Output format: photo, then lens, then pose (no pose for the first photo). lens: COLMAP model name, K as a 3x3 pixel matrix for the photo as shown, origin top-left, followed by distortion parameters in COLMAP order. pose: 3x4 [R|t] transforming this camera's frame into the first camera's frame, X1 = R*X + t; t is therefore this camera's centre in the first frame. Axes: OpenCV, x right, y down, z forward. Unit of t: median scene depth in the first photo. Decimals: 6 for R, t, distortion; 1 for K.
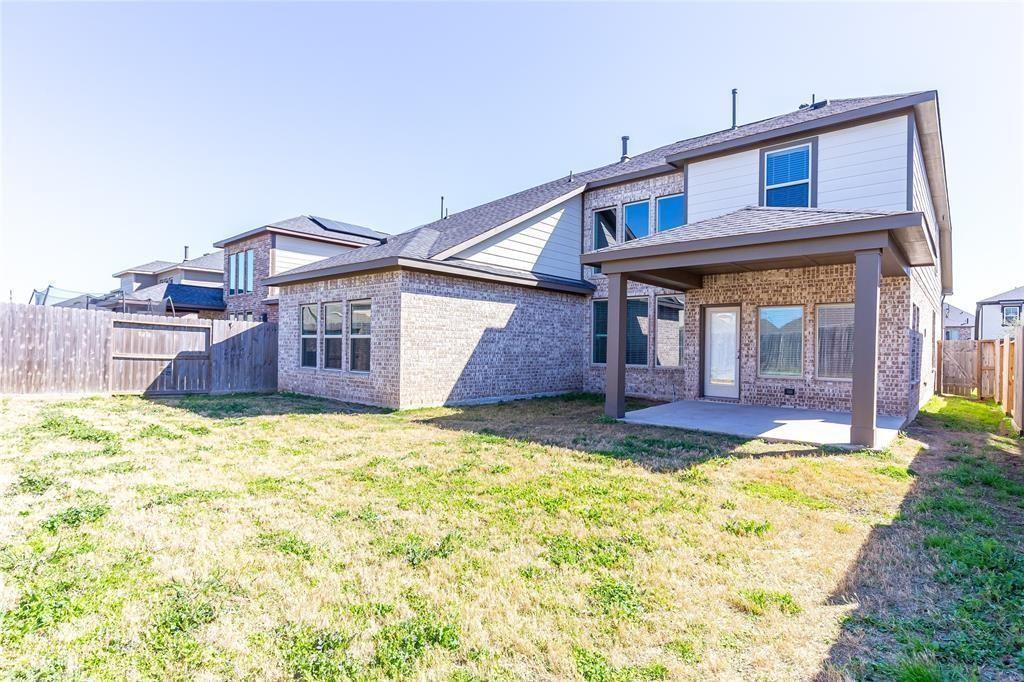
lens RADIAL K [[512.5, 0, 513.3], [0, 512.5, 346.2], [0, 0, 1]] dist [-0.001384, -0.000032]
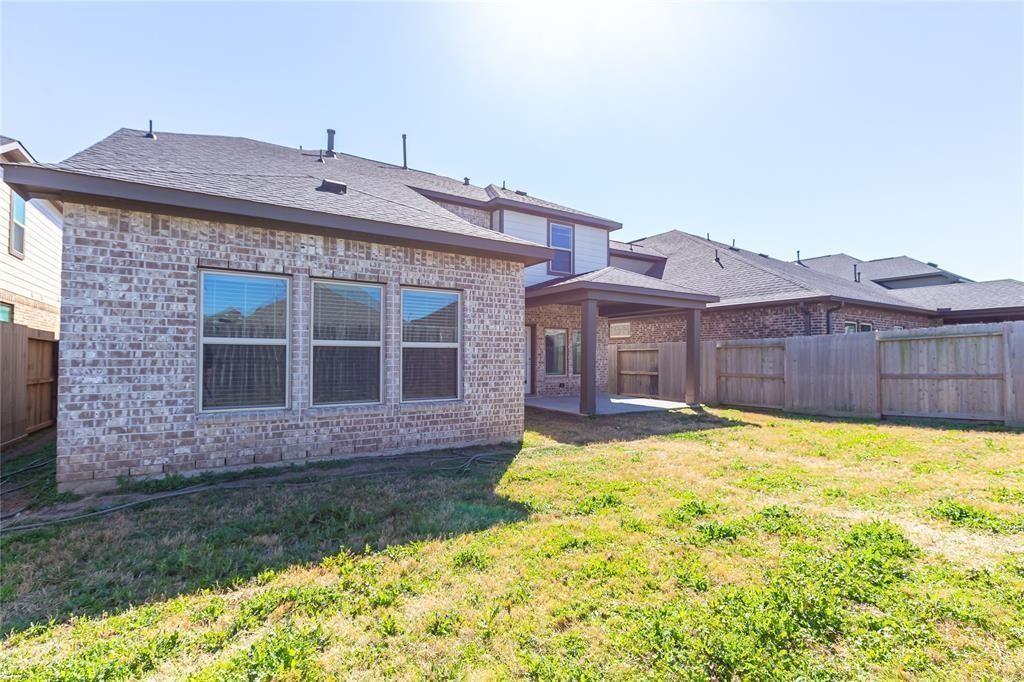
lens RADIAL K [[463.9, 0, 512.0], [0, 463.9, 348.0], [0, 0, 1]] dist [0.012948, -0.000226]
pose [[0.301504, 0.007751, 0.953434, -0.826476], [-0.000381, 0.999968, -0.008009, -0.010810], [-0.953465, 0.002051, 0.301497, 0.730915]]
